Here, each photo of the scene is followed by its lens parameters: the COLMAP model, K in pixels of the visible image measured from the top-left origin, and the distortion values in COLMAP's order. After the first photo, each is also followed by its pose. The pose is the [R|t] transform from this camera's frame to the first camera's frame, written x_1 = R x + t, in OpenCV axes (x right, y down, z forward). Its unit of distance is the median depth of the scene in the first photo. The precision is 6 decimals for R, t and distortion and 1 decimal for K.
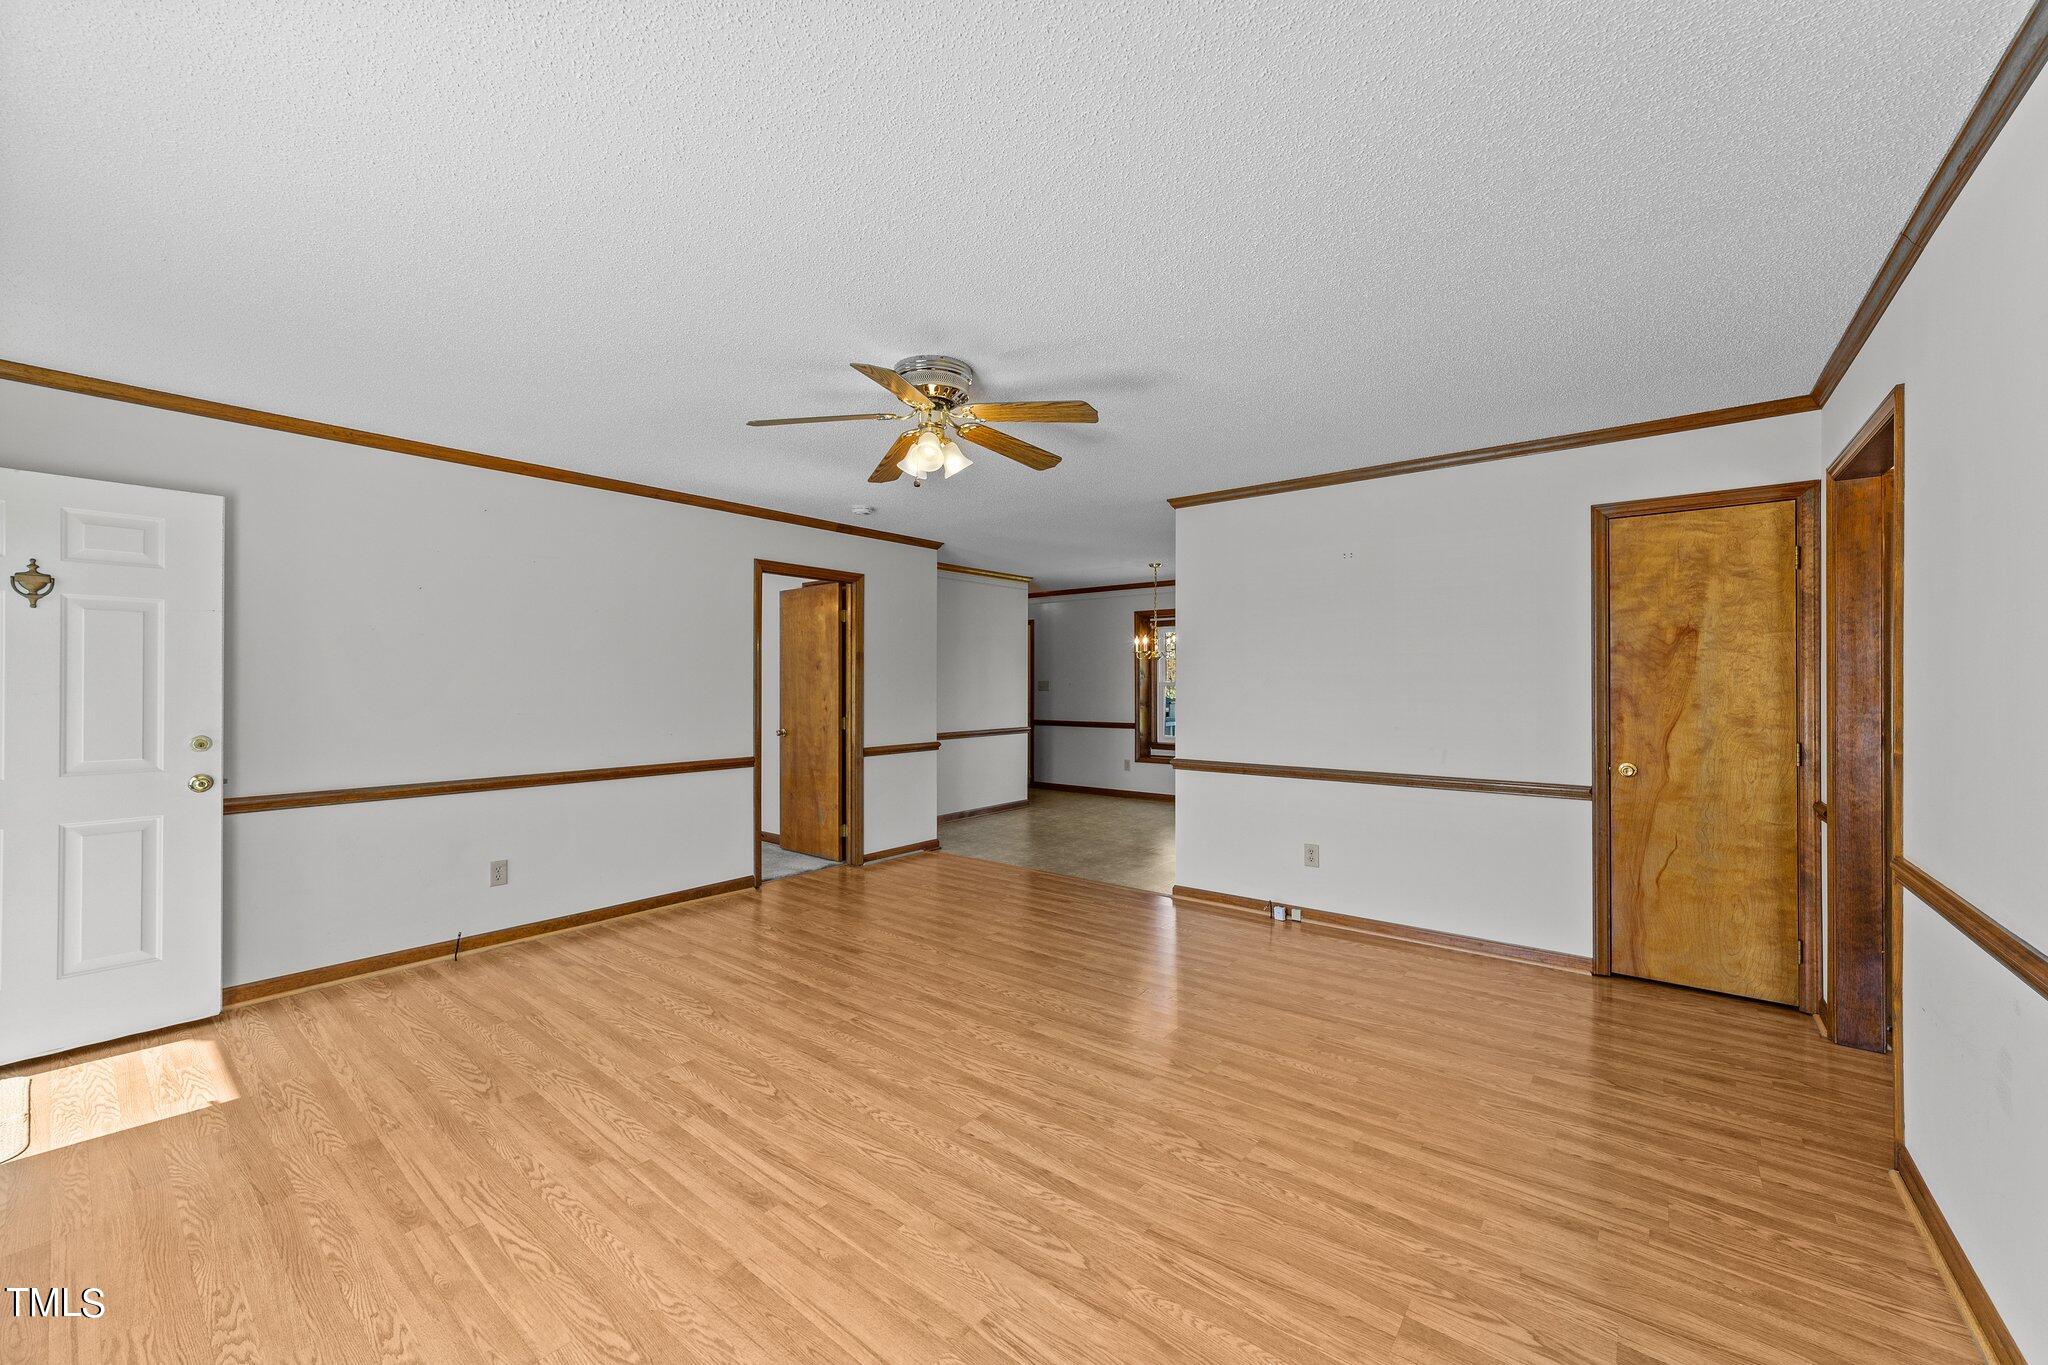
lens RADIAL K [[786.5, 0, 1022.9], [0, 786.5, 681.1], [0, 0, 1]] dist [-0.005769, 0.001927]
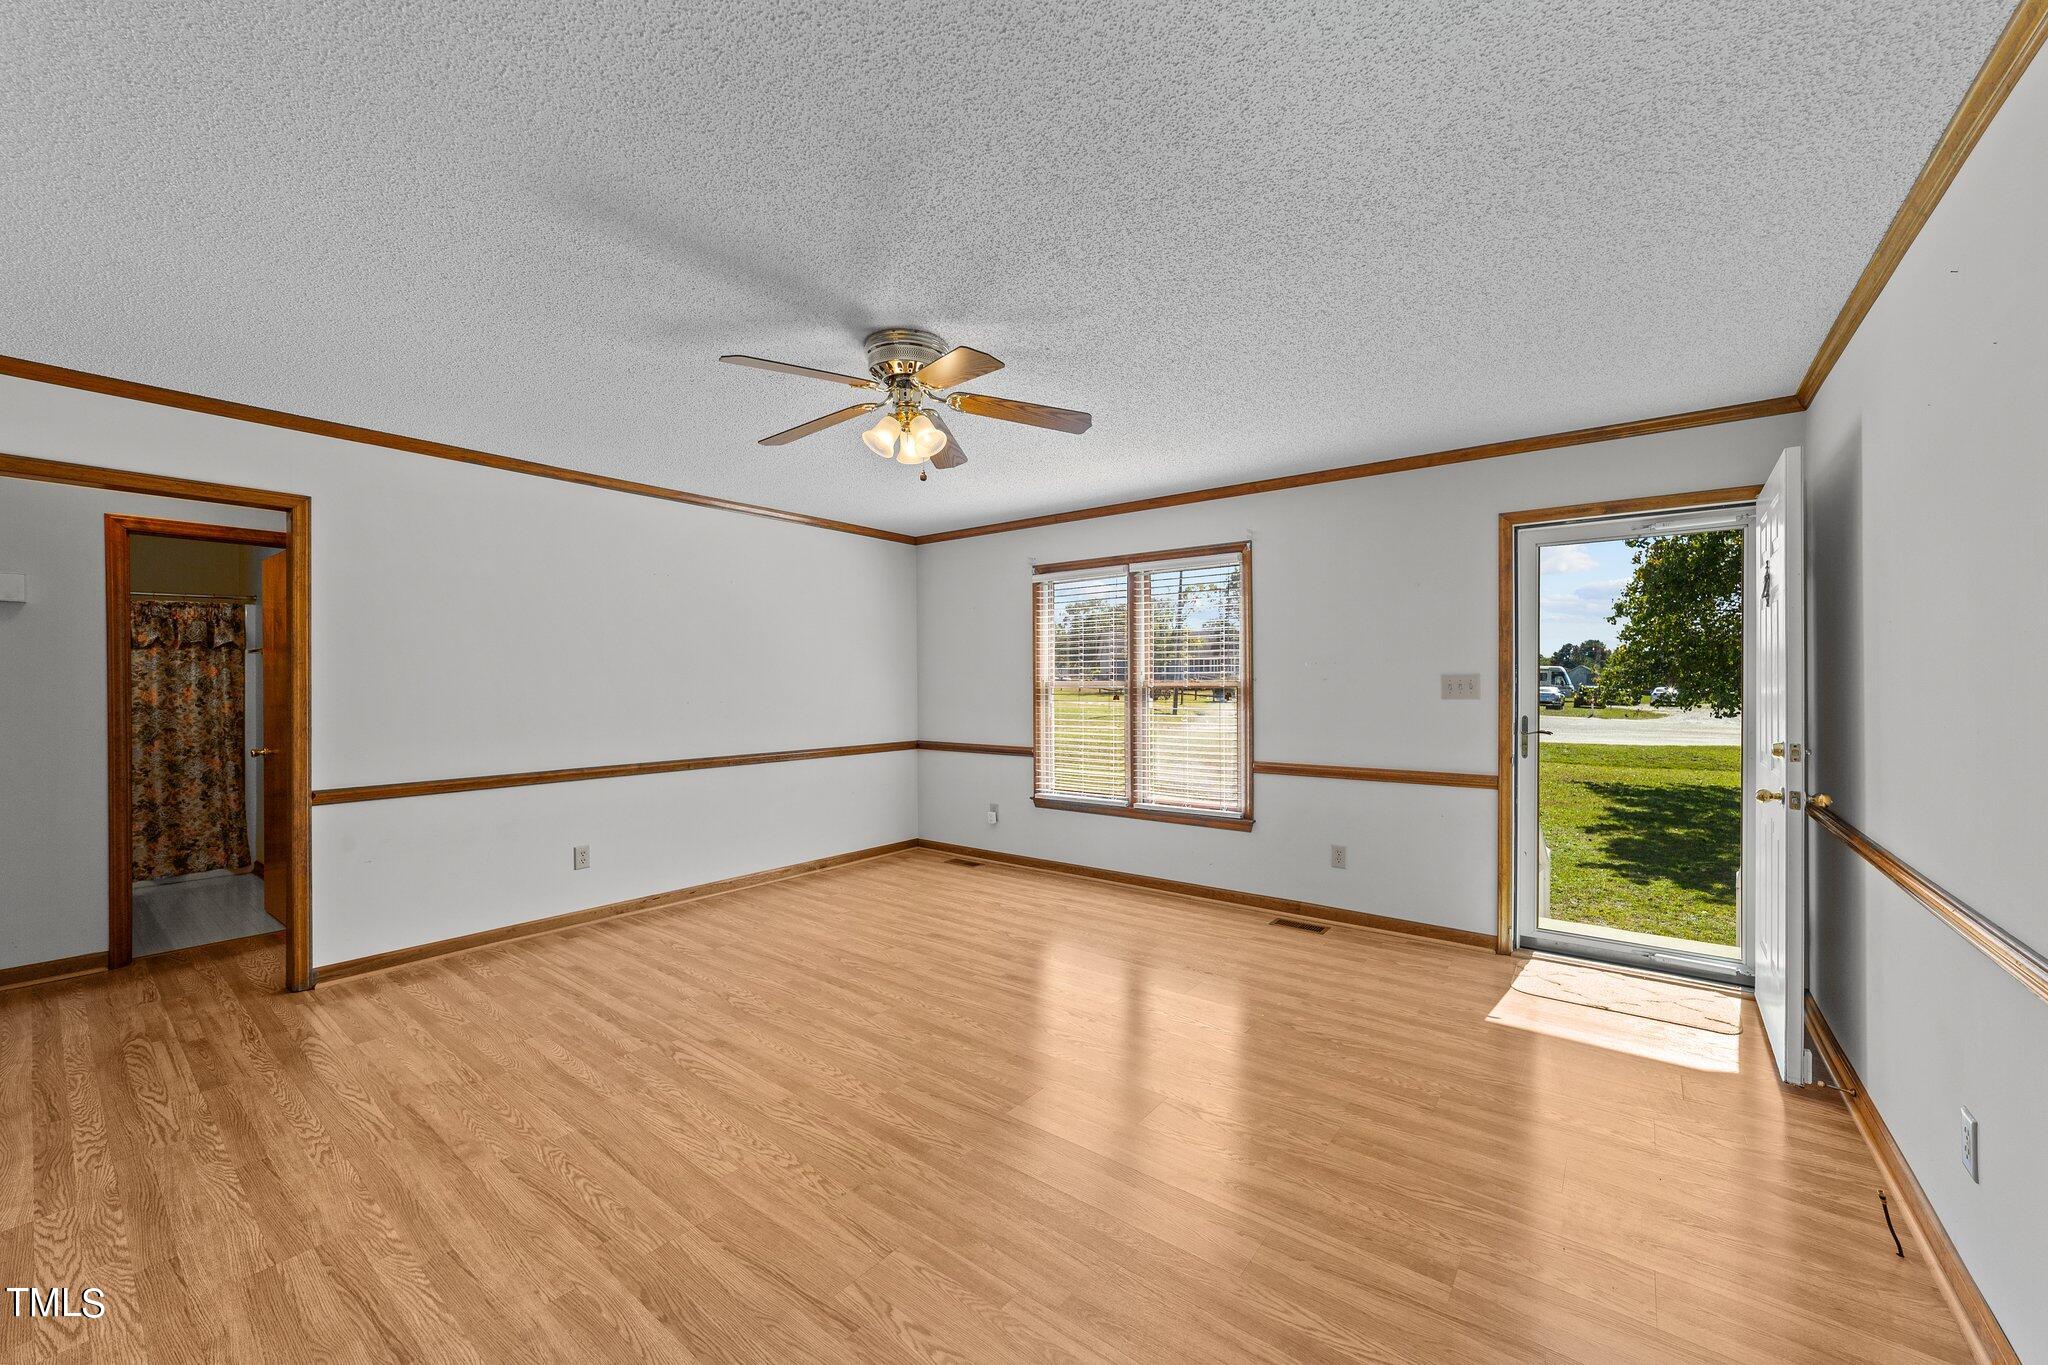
lens RADIAL K [[786.5, 0, 1029.7], [0, 786.5, 681.7], [0, 0, 1]] dist [-0.005769, 0.001927]
pose [[-0.999777, 0.004943, -0.020529, -0.274897], [0.005062, 0.999971, -0.005759, 0.012236], [0.020500, -0.005862, -0.999773, 2.213266]]
